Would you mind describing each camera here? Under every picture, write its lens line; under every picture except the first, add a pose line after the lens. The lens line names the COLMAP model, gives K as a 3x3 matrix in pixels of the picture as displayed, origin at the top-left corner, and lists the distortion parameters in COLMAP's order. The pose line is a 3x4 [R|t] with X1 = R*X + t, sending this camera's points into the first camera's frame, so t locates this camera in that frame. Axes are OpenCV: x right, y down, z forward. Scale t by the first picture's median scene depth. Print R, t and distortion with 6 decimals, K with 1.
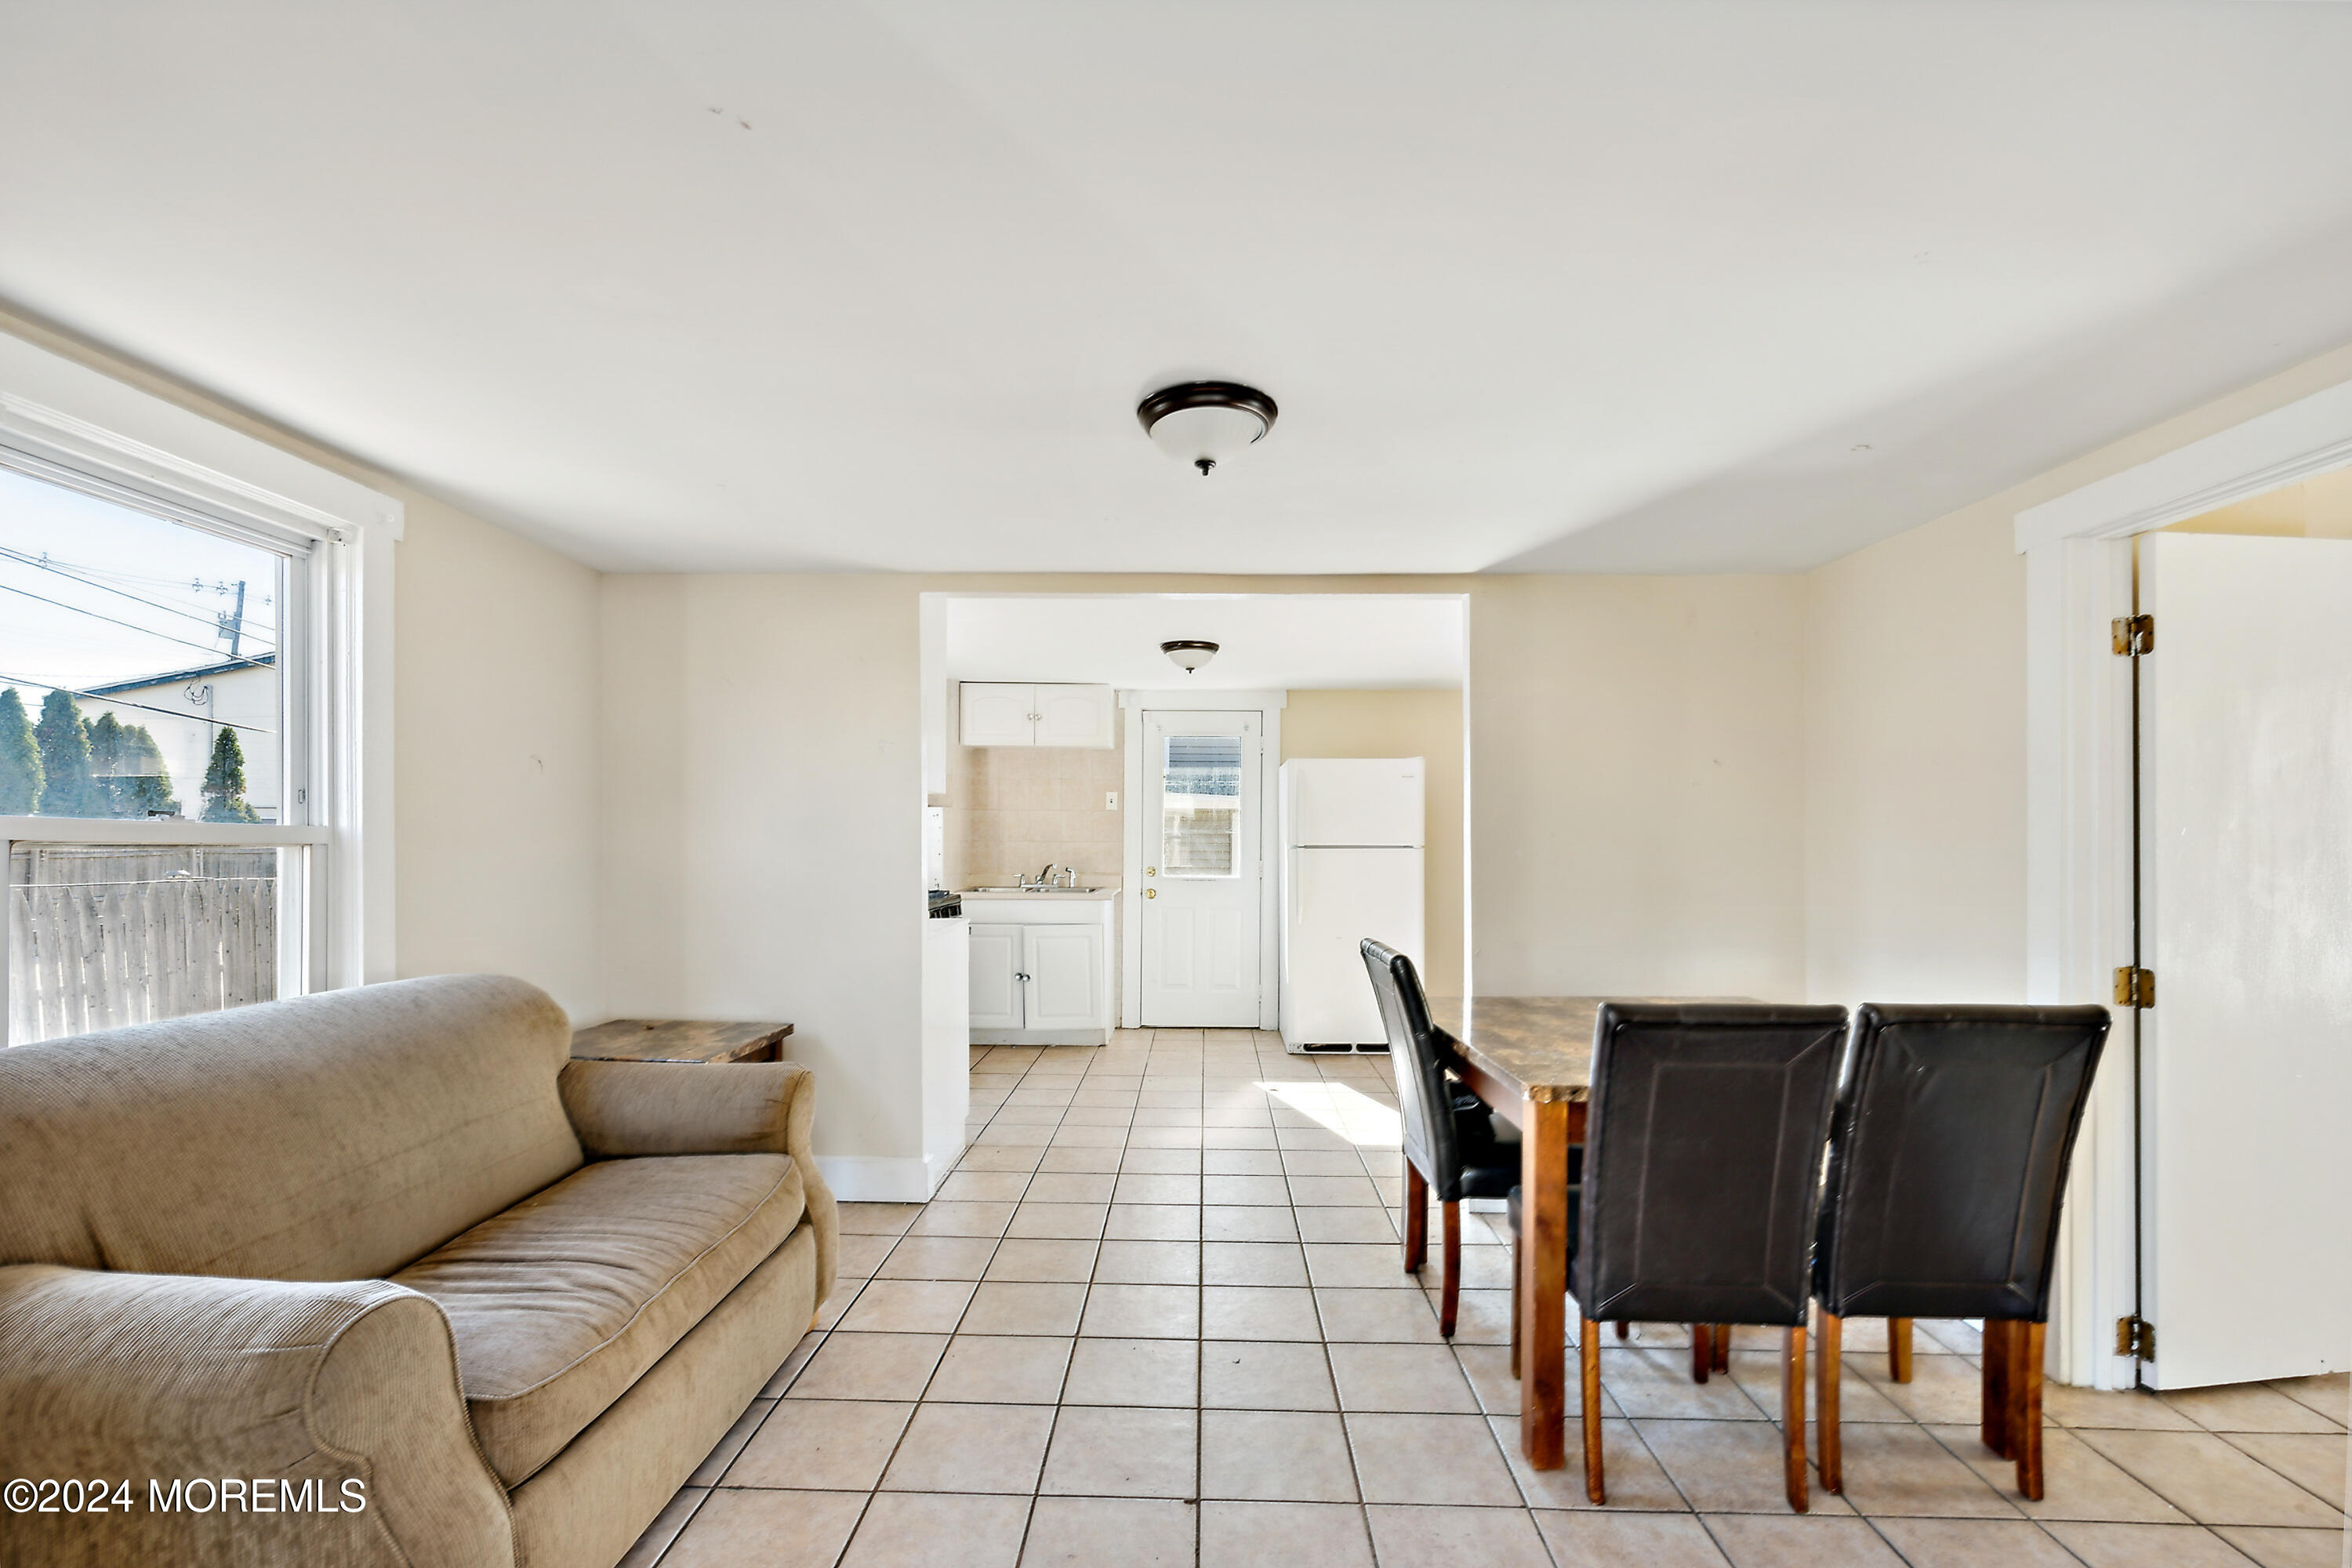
lens RADIAL K [[1032.0, 0, 1187.4], [0, 1032.0, 830.5], [0, 0, 1]] dist [0.001345, -0.001484]
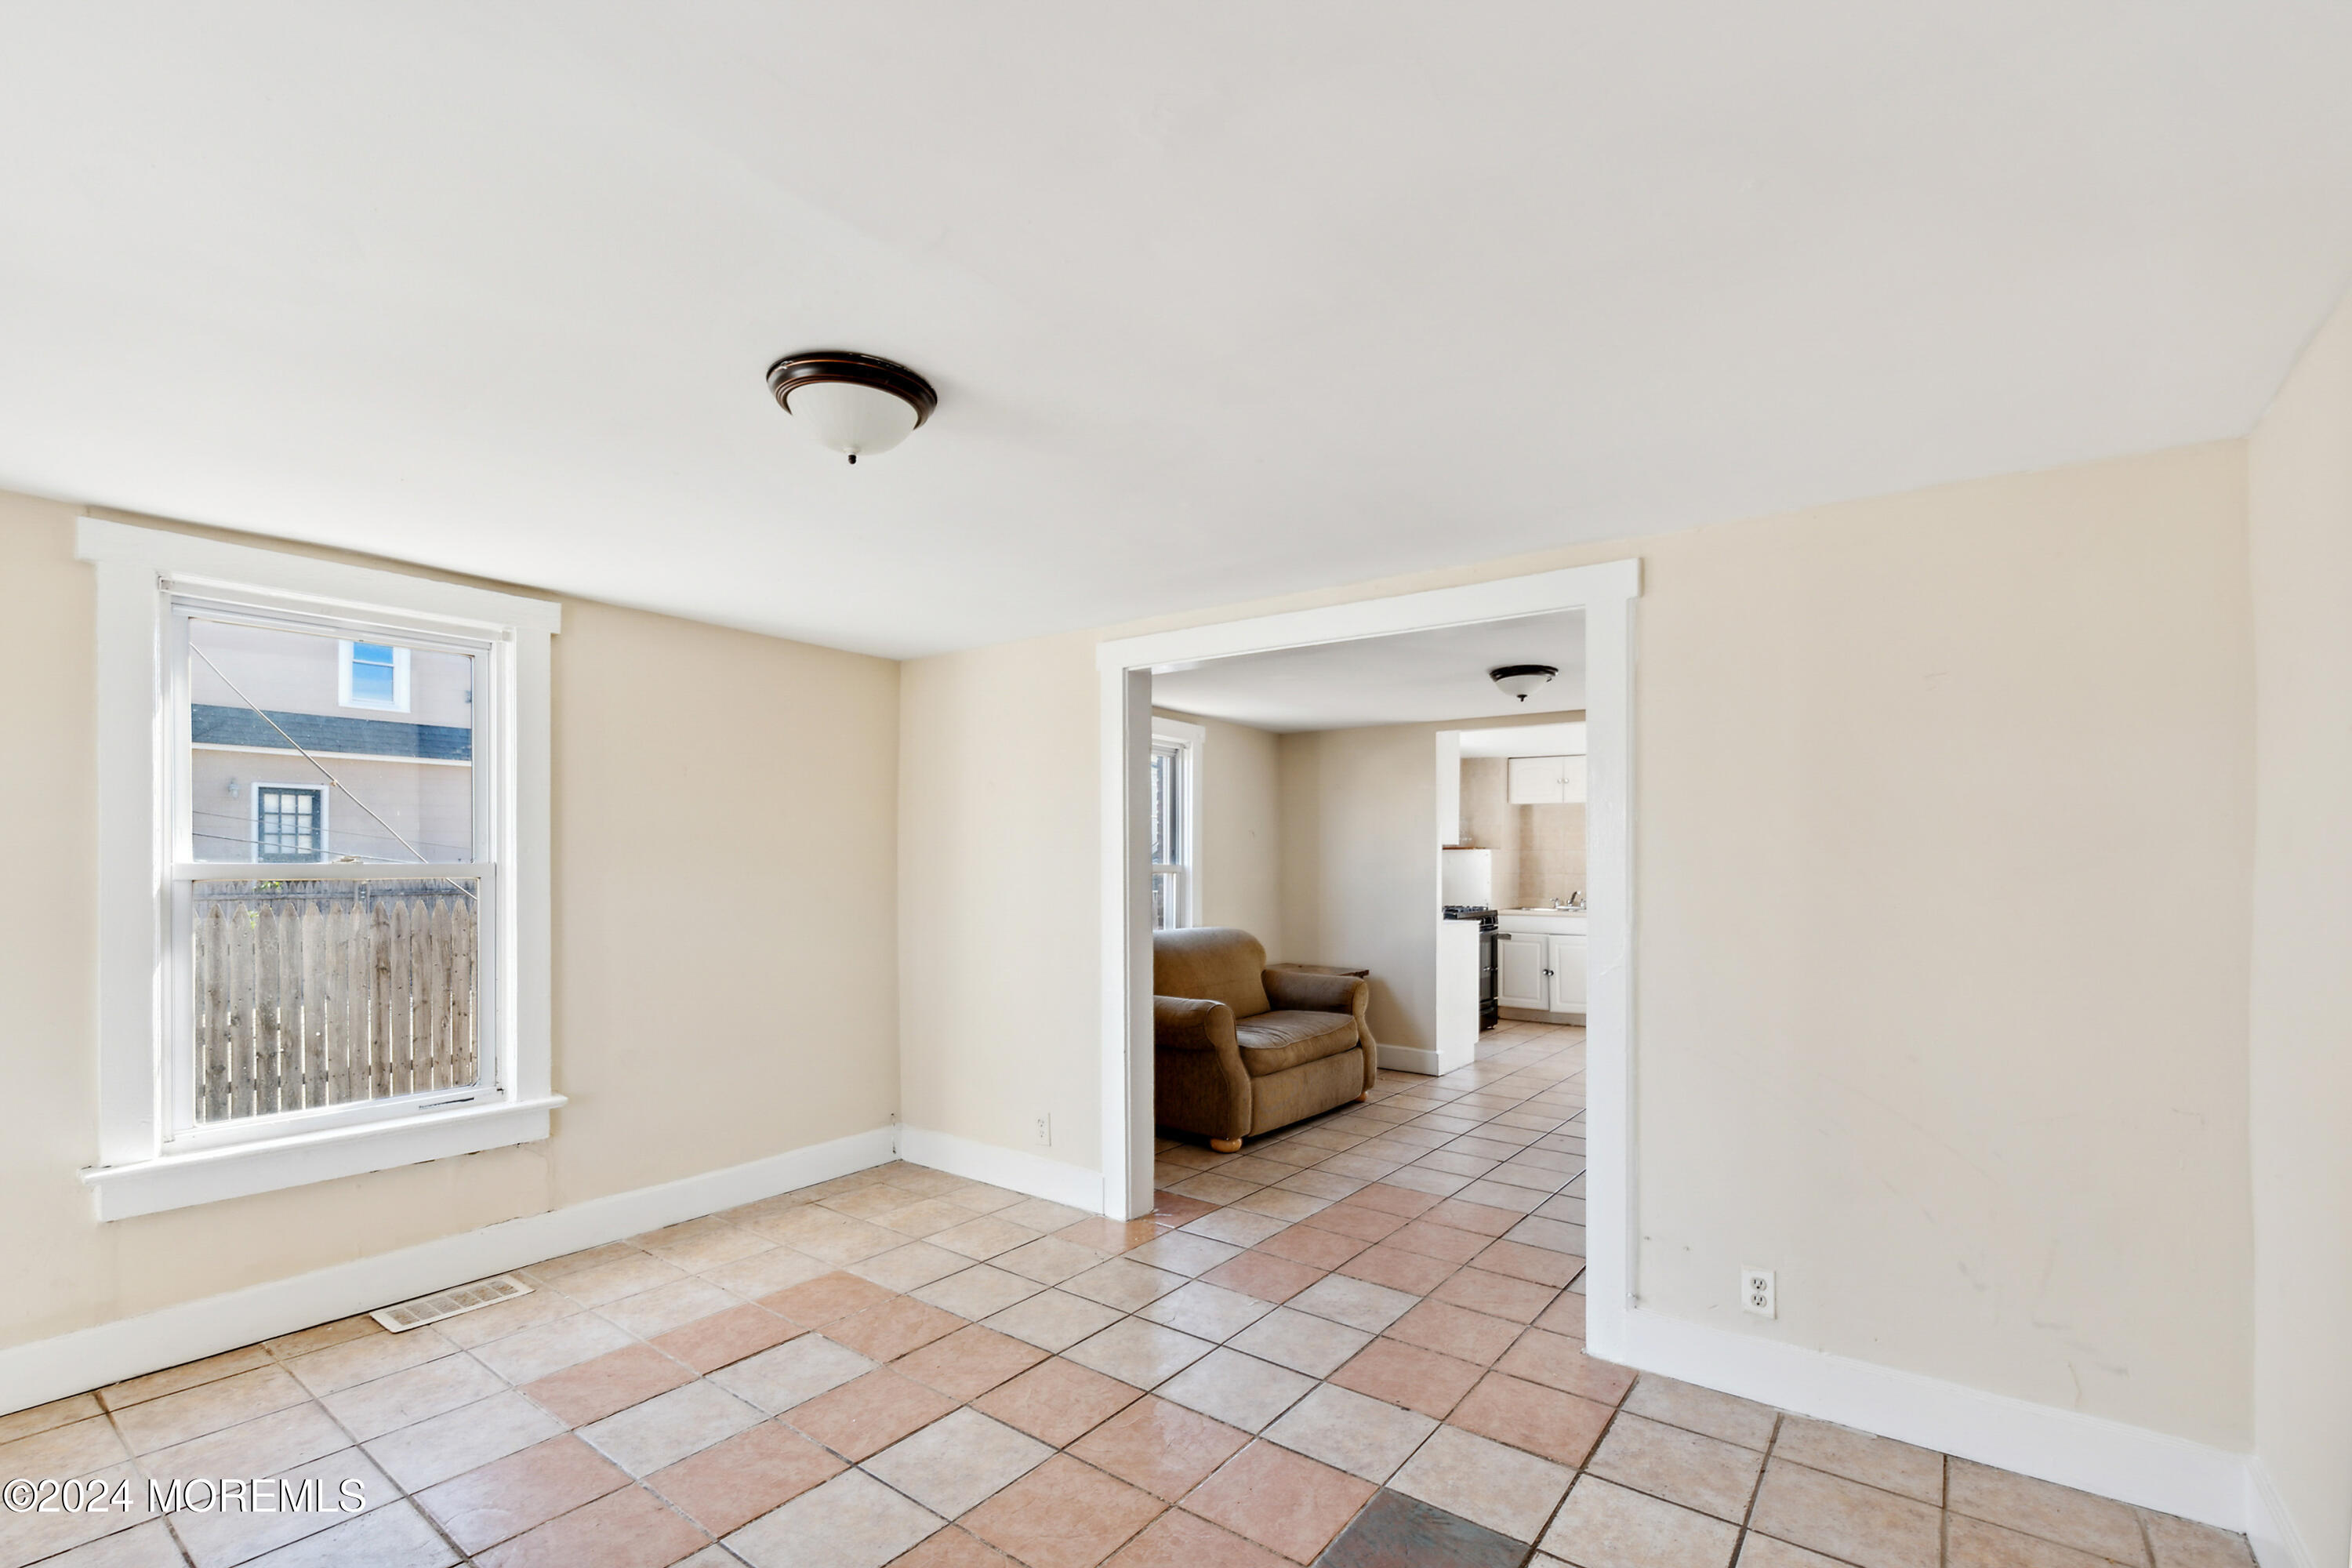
lens RADIAL K [[1032.0, 0, 1189.2], [0, 1032.0, 866.4], [0, 0, 1]] dist [0.001345, -0.001484]
pose [[0.817100, 0.000899, -0.576495, 0.573549], [-0.000231, 0.999999, 0.001232, -0.003388], [0.576496, -0.000874, 0.817100, -0.955925]]
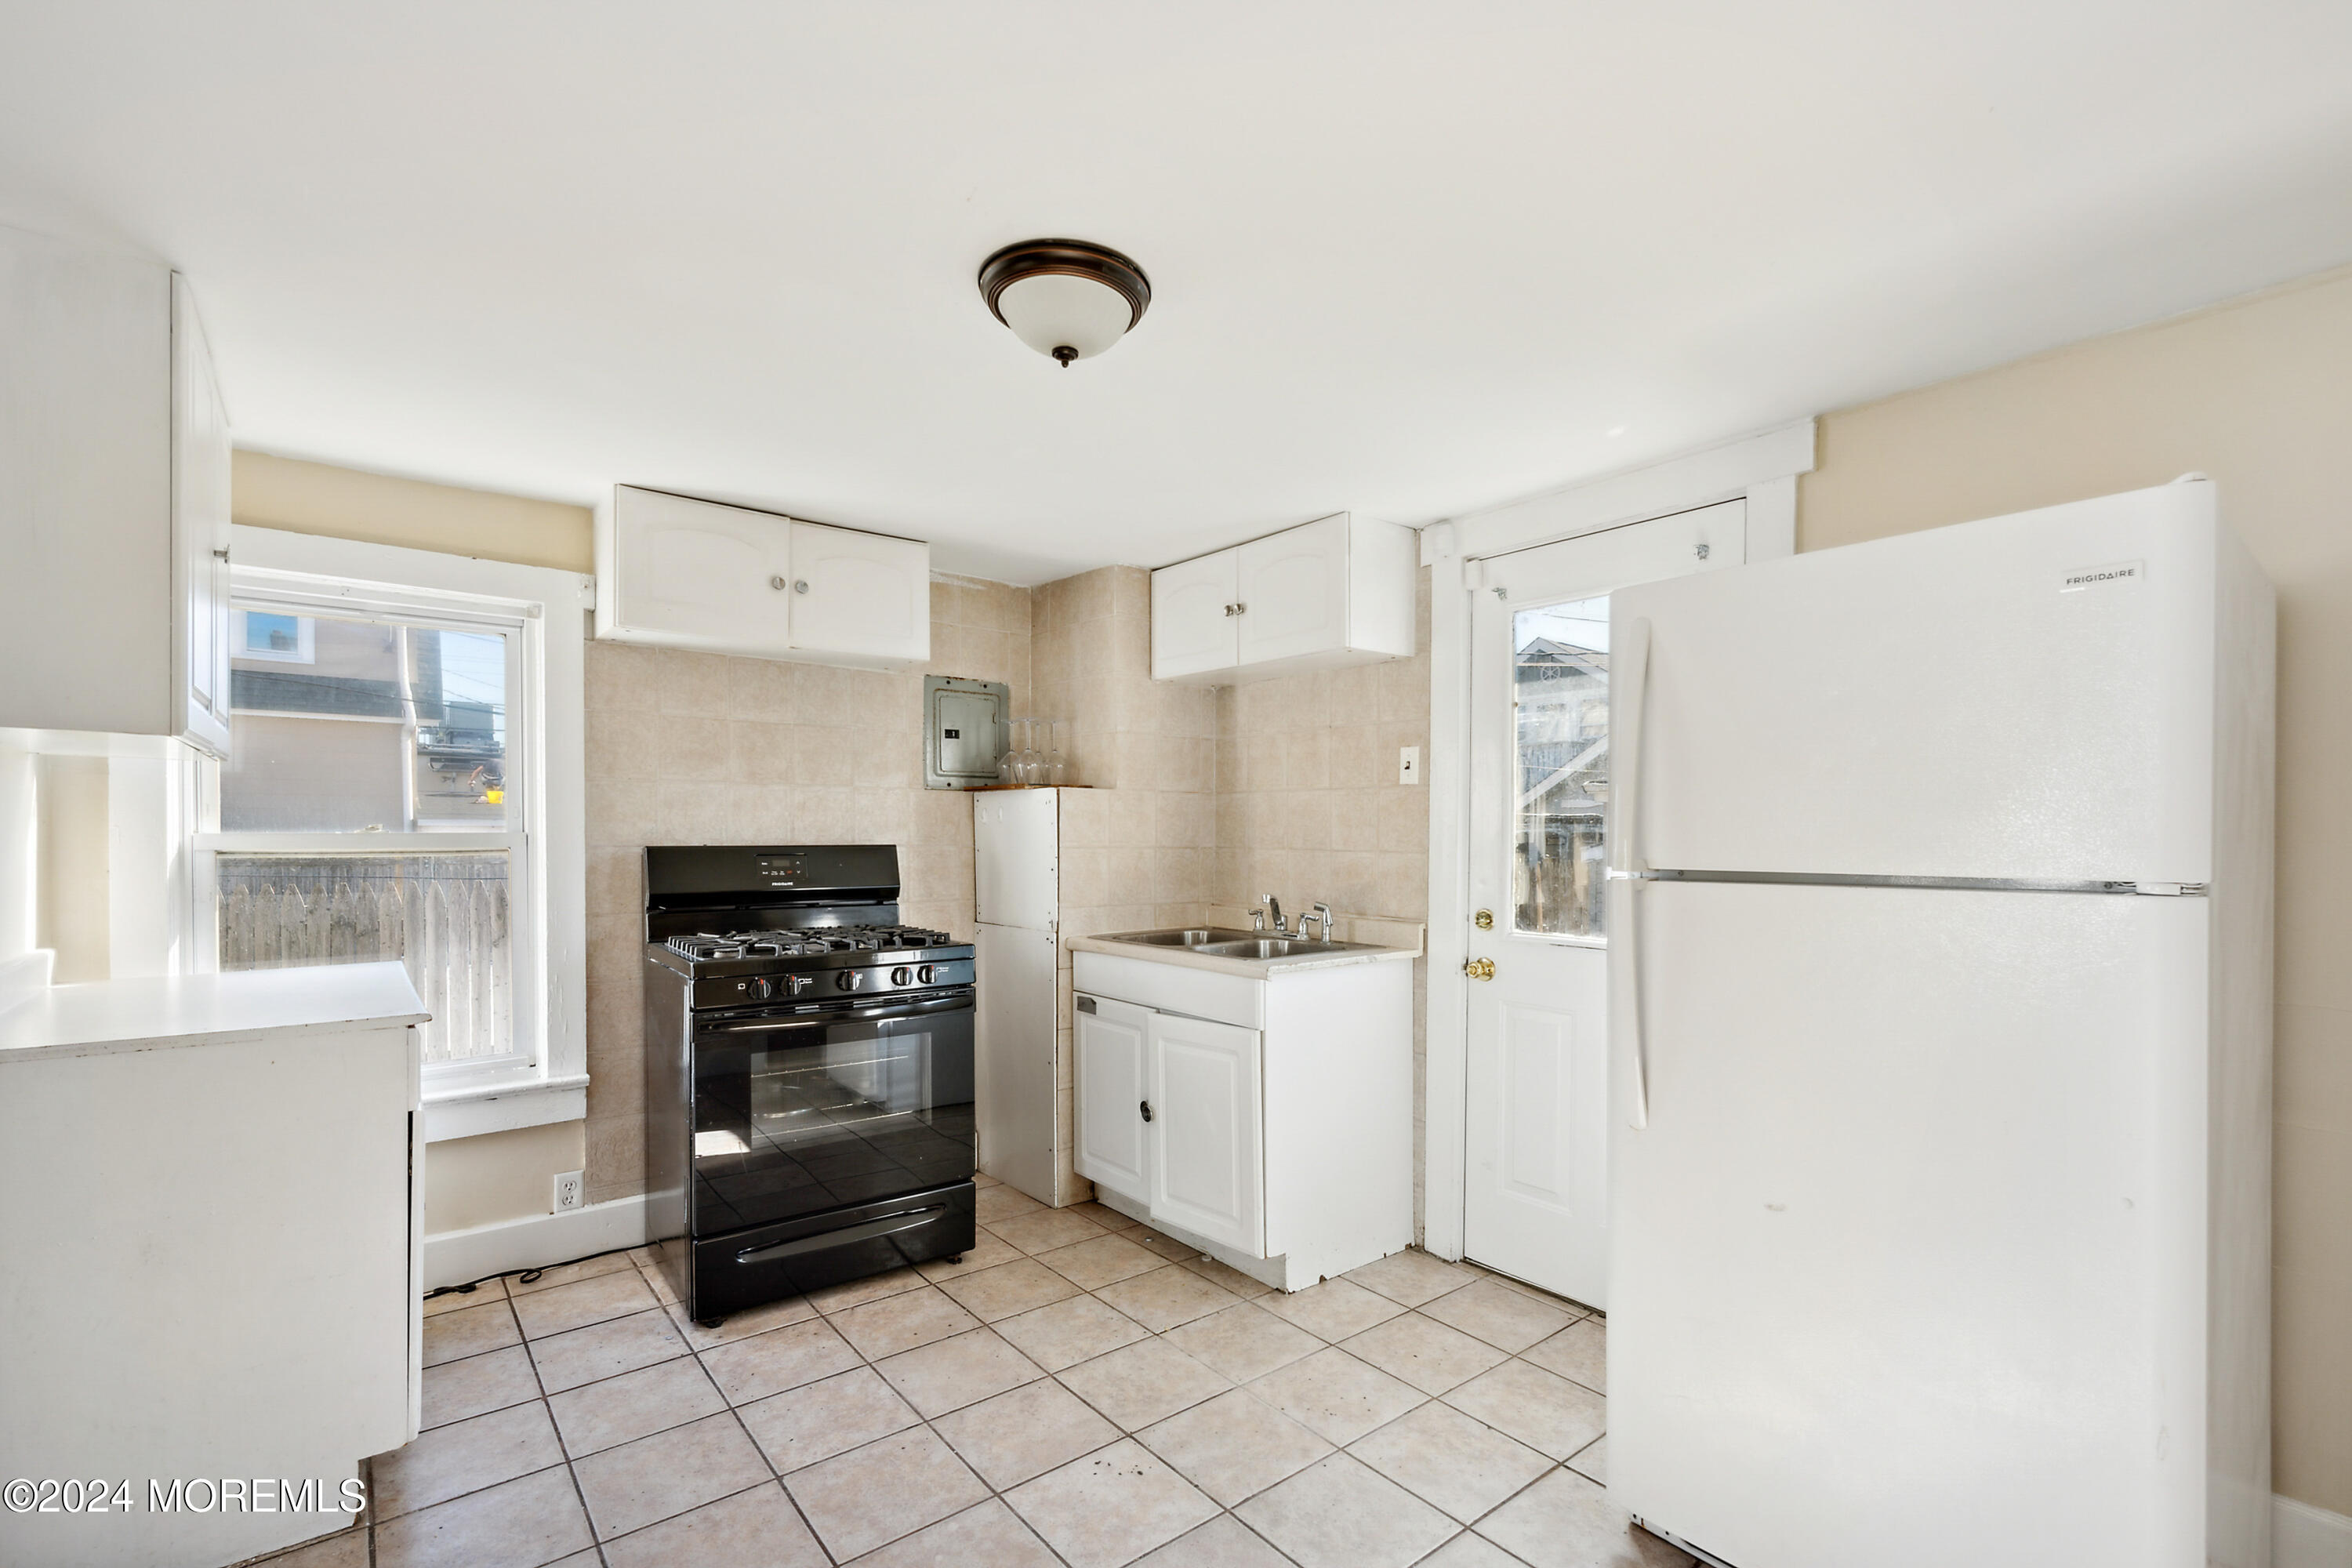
lens RADIAL K [[1032.0, 0, 1212.6], [0, 1032.0, 845.9], [0, 0, 1]] dist [0.001345, -0.001484]
pose [[0.650227, 0.006510, -0.759712, 0.602410], [-0.000335, 0.999966, 0.008283, 0.011620], [0.759740, -0.005132, 0.650207, 1.640590]]
